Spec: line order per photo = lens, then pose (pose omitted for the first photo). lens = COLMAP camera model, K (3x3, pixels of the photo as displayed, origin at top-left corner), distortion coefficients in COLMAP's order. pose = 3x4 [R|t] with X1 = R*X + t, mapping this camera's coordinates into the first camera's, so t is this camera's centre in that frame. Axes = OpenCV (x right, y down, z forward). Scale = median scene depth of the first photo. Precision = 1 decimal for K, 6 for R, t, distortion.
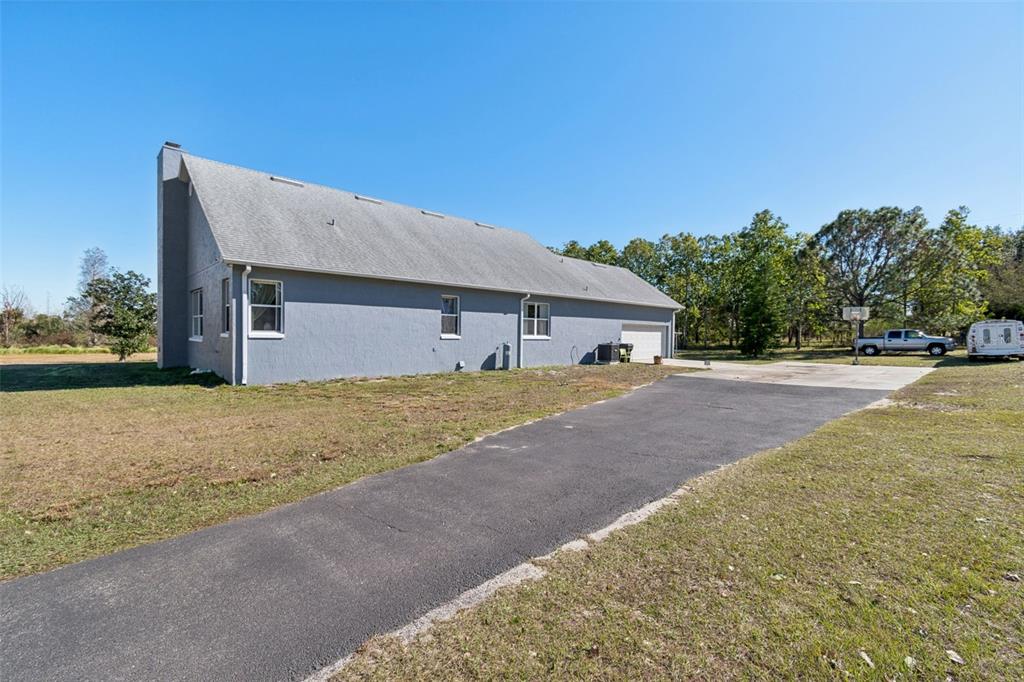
lens RADIAL K [[449.0, 0, 511.7], [0, 449.0, 345.0], [0, 0, 1]] dist [-0.001559, -0.000489]
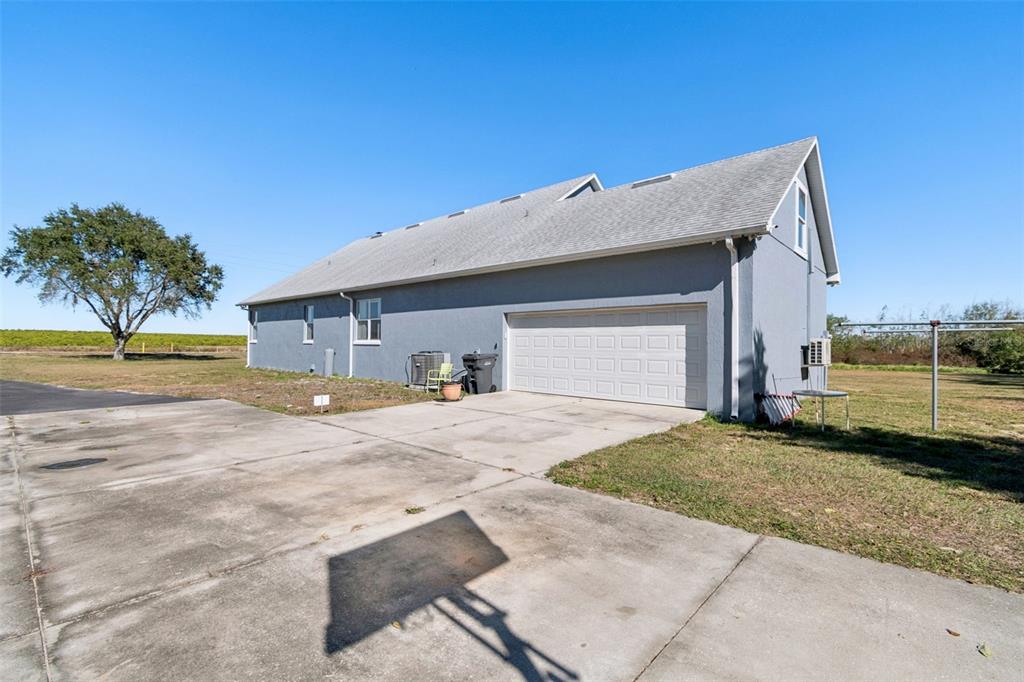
lens RADIAL K [[459.8, 0, 499.9], [0, 459.8, 340.1], [0, 0, 1]] dist [0.001049, -0.000097]
pose [[0.067086, -0.018676, -0.997572, 0.959344], [-0.026756, 0.999432, -0.020510, -0.011148], [0.997388, 0.028067, 0.066548, 1.274639]]
